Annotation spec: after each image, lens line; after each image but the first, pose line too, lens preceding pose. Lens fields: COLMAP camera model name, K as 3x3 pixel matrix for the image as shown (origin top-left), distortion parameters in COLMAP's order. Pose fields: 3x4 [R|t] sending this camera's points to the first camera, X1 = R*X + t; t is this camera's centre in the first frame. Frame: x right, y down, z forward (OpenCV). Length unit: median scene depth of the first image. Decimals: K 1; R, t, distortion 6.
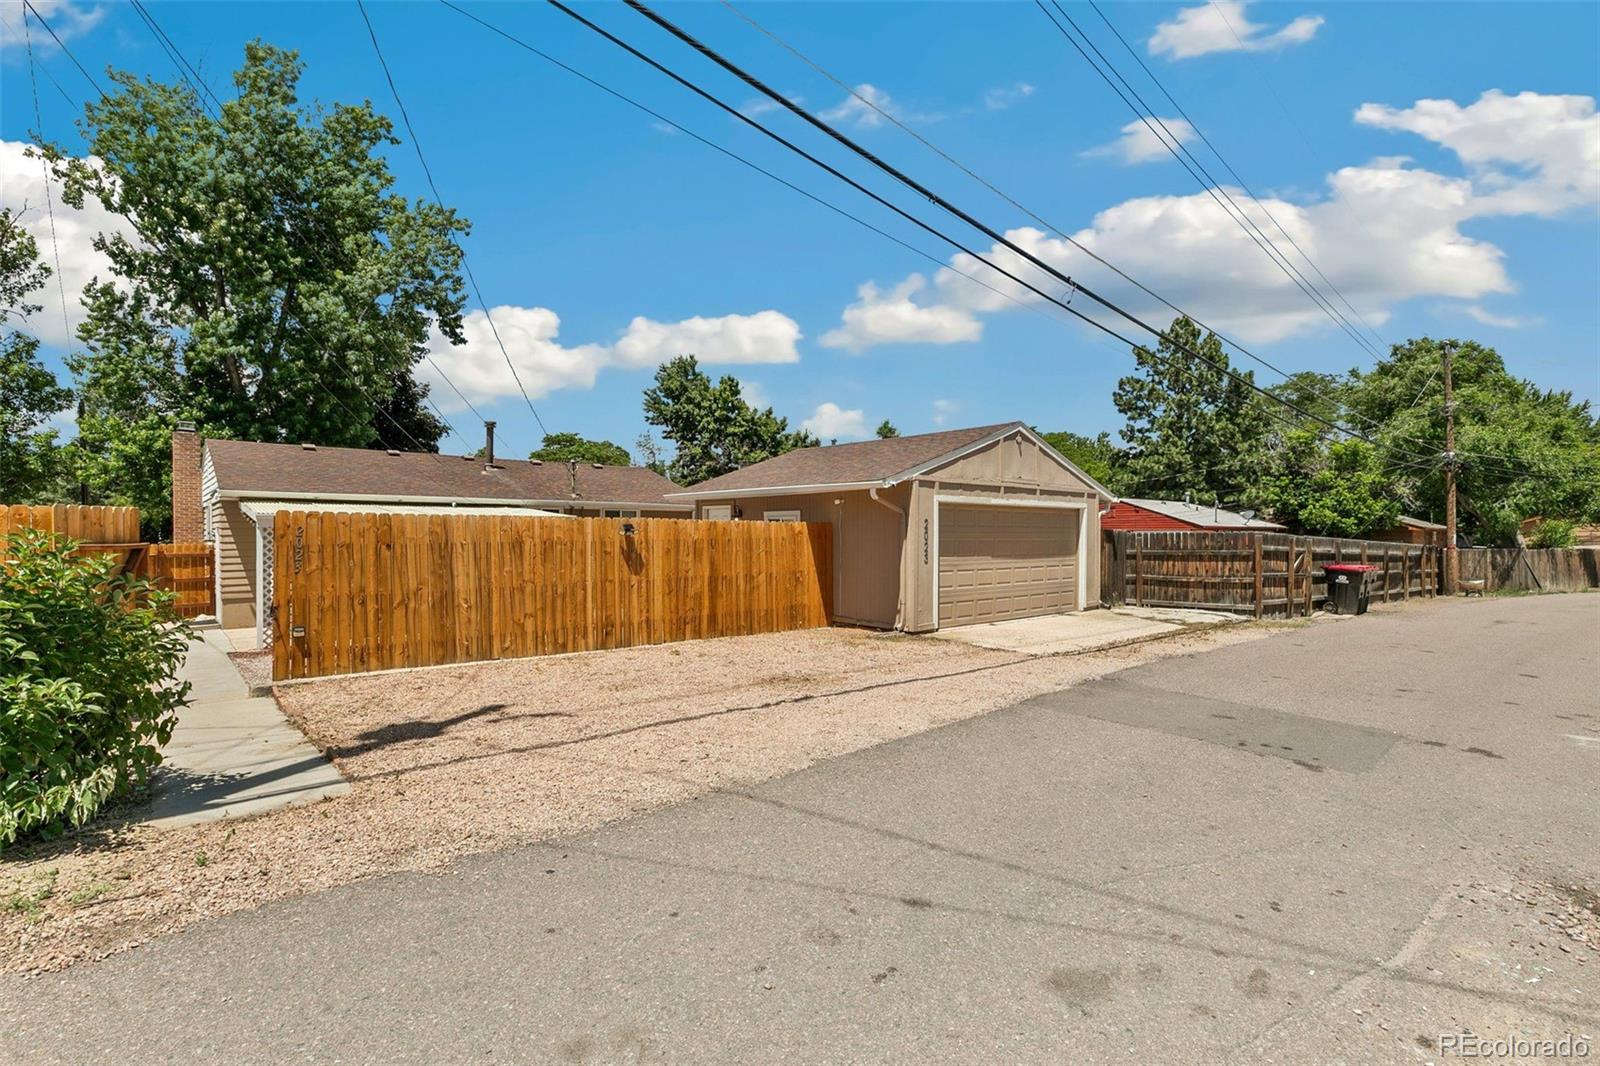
lens RADIAL K [[709.2, 0, 806.9], [0, 709.2, 542.0], [0, 0, 1]] dist [0.004402, -0.000626]
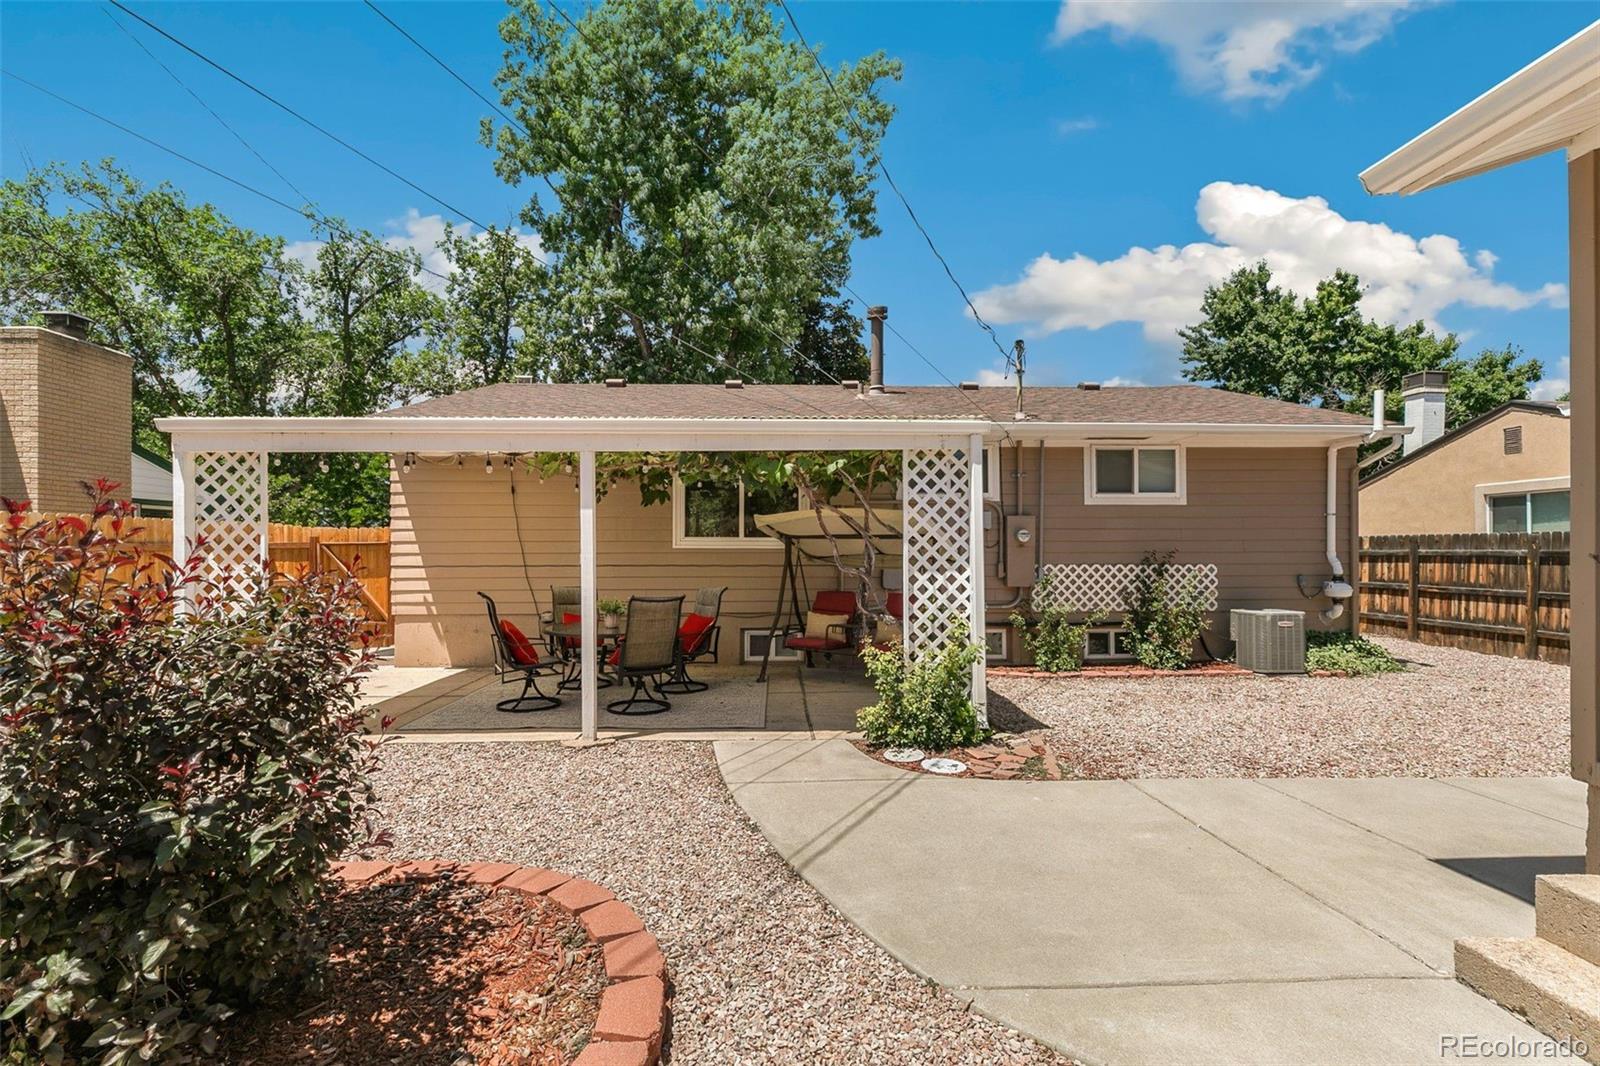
lens RADIAL K [[709.2, 0, 807.9], [0, 709.2, 541.8], [0, 0, 1]] dist [0.004402, -0.000626]
pose [[0.758678, -0.010155, -0.651387, -0.059929], [-0.006935, 0.999696, -0.023662, 0.010860], [0.651429, 0.022470, 0.758377, 0.256315]]
